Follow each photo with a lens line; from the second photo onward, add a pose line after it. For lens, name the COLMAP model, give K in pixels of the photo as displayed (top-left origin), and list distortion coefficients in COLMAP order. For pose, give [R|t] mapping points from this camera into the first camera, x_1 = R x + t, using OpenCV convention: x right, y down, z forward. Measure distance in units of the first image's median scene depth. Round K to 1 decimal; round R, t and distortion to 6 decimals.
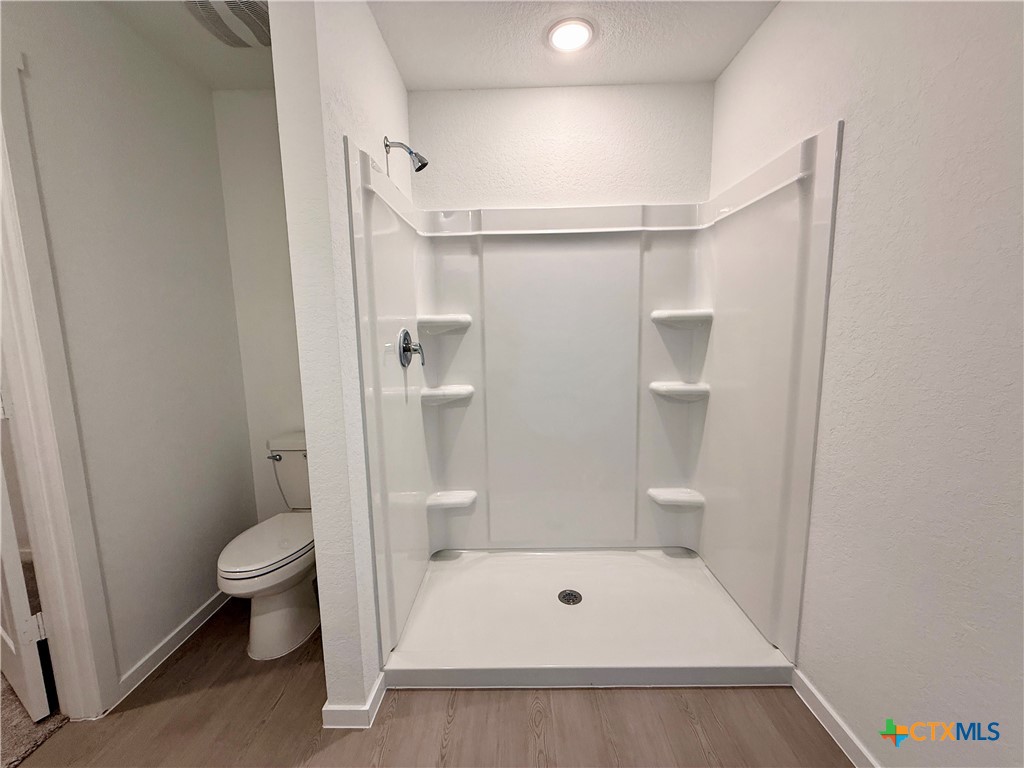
lens RADIAL K [[408.0, 0, 509.3], [0, 408.0, 384.7], [0, 0, 1]] dist [0.001228, -0.000041]
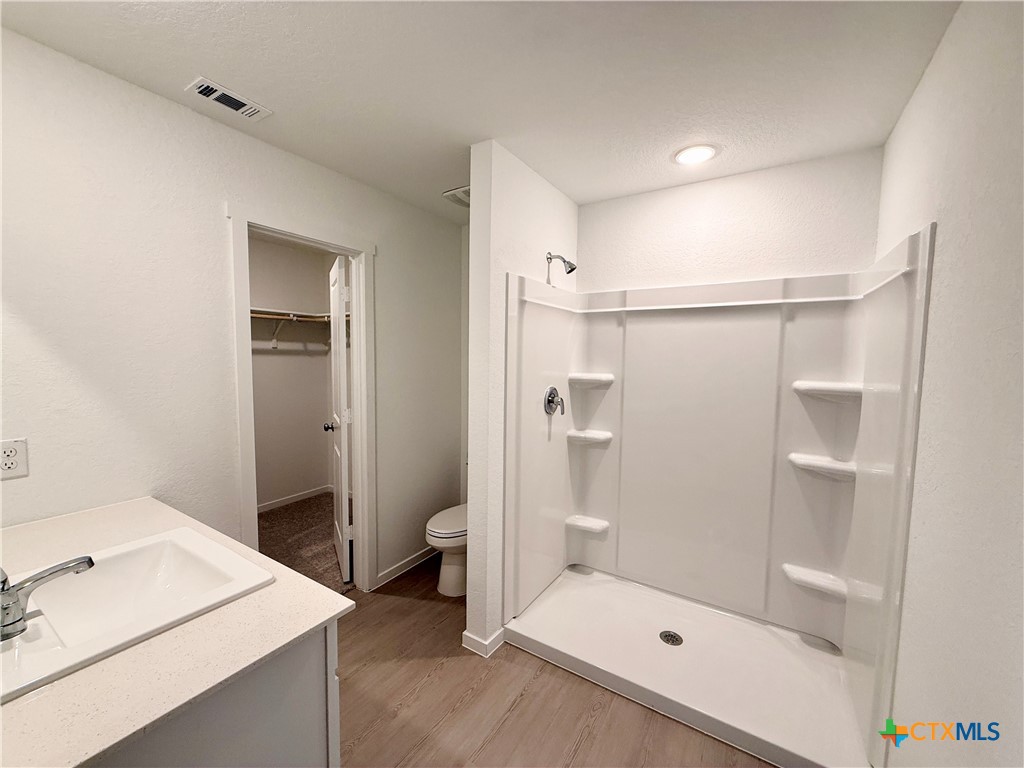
lens RADIAL K [[408.0, 0, 509.3], [0, 408.0, 384.7], [0, 0, 1]] dist [0.001228, -0.000041]
pose [[0.850423, 0.068280, -0.521650, 0.290273], [-0.098826, 0.994624, -0.030923, -0.075939], [0.516734, 0.077850, 0.852599, -0.202937]]
